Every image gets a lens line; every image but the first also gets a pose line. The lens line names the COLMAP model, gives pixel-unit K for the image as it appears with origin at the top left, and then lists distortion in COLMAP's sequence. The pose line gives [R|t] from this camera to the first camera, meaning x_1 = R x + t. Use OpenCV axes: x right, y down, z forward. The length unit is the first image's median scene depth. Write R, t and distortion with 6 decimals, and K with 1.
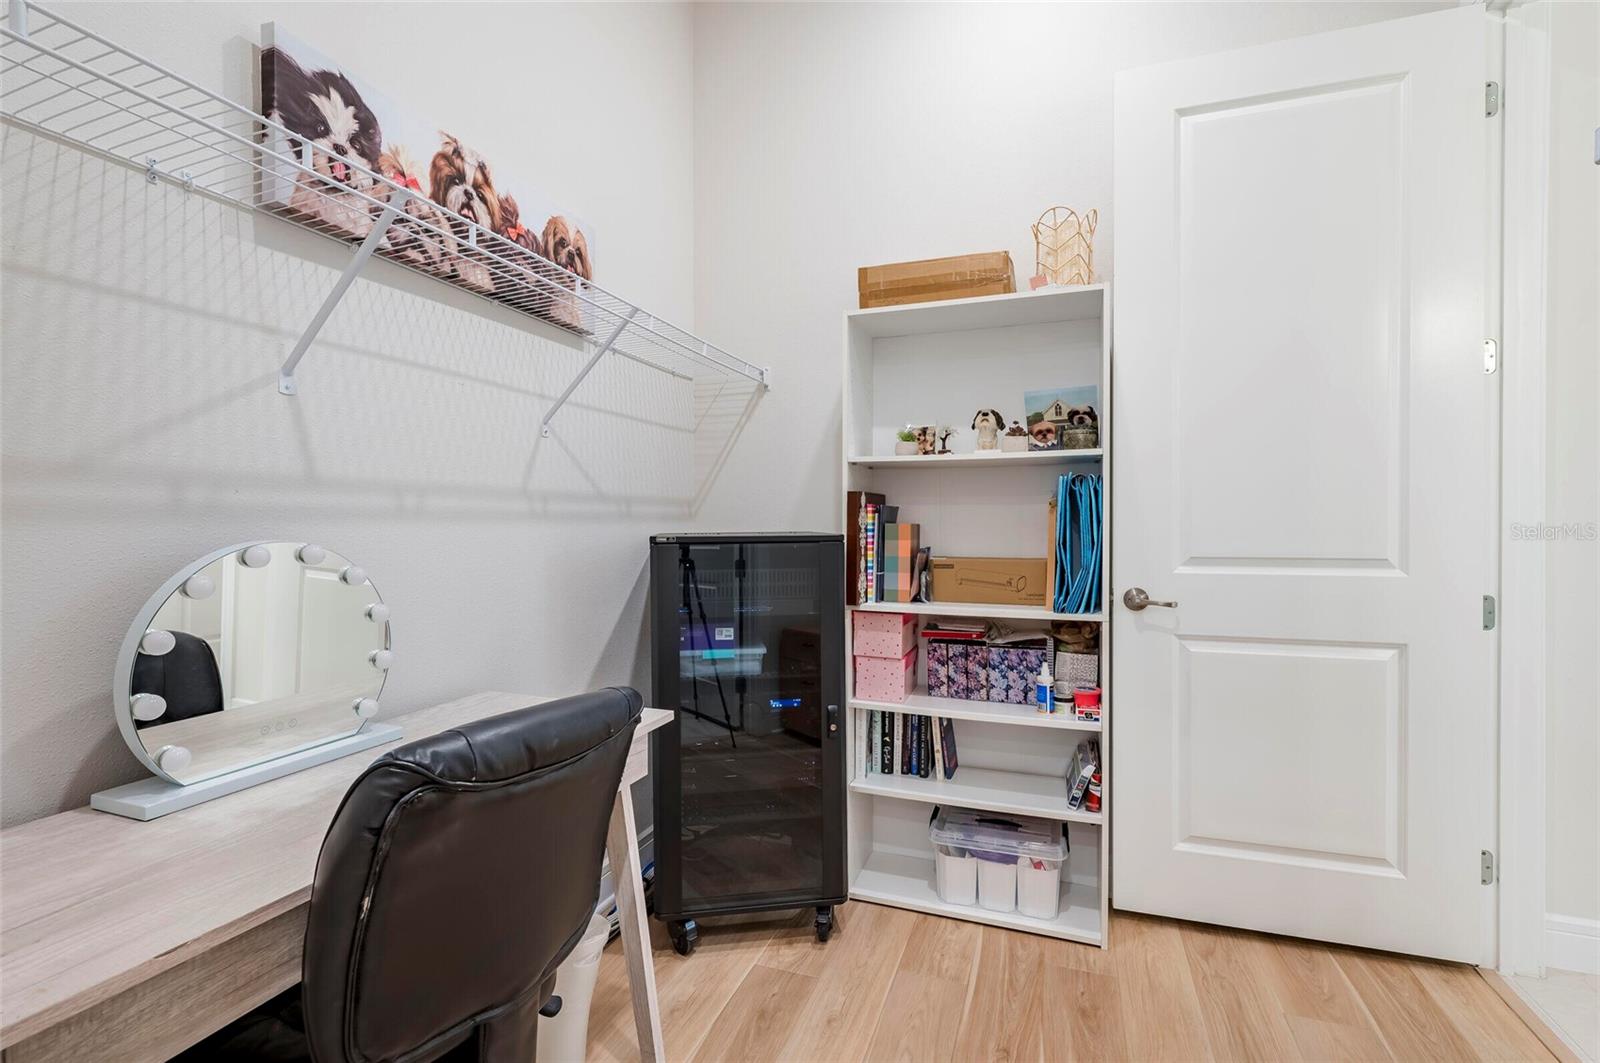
lens RADIAL K [[718.0, 0, 813.1], [0, 718.0, 528.9], [0, 0, 1]] dist [0.002846, -0.001149]
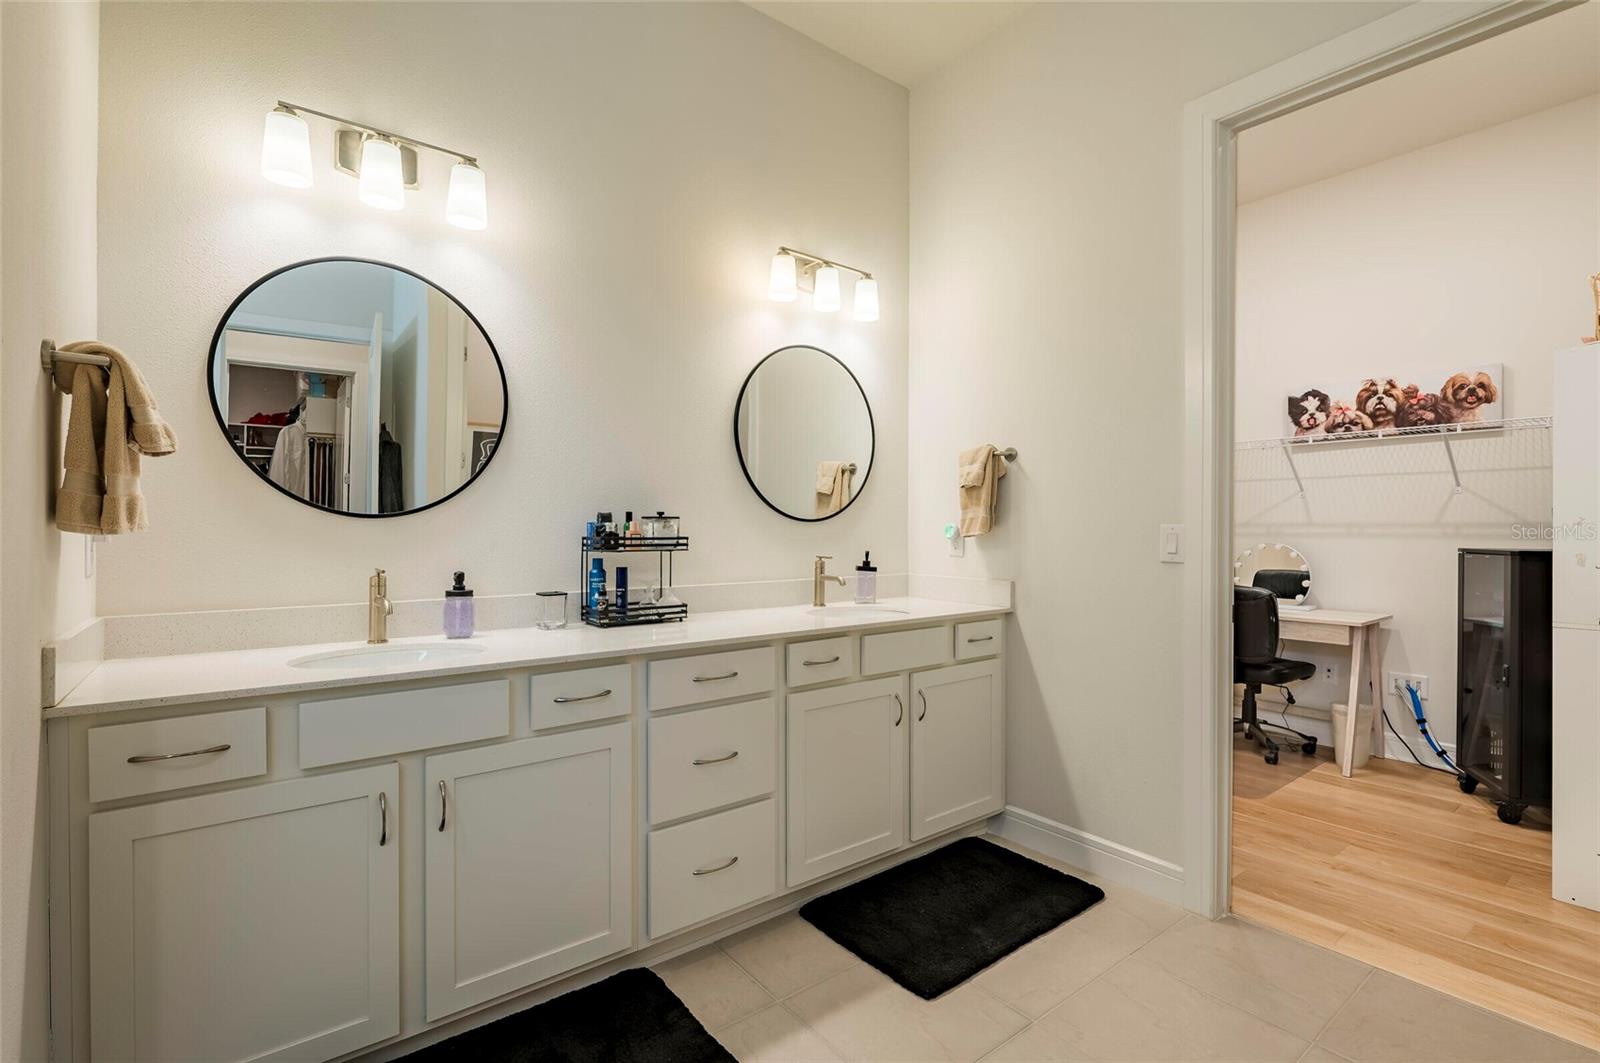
lens RADIAL K [[718.0, 0, 805.6], [0, 718.0, 526.5], [0, 0, 1]] dist [0.002846, -0.001149]
pose [[-0.543028, 0.000613, -0.839714, 2.641684], [-0.007391, 0.999958, 0.005510, -0.050572], [0.839682, 0.009198, -0.543001, 0.747503]]
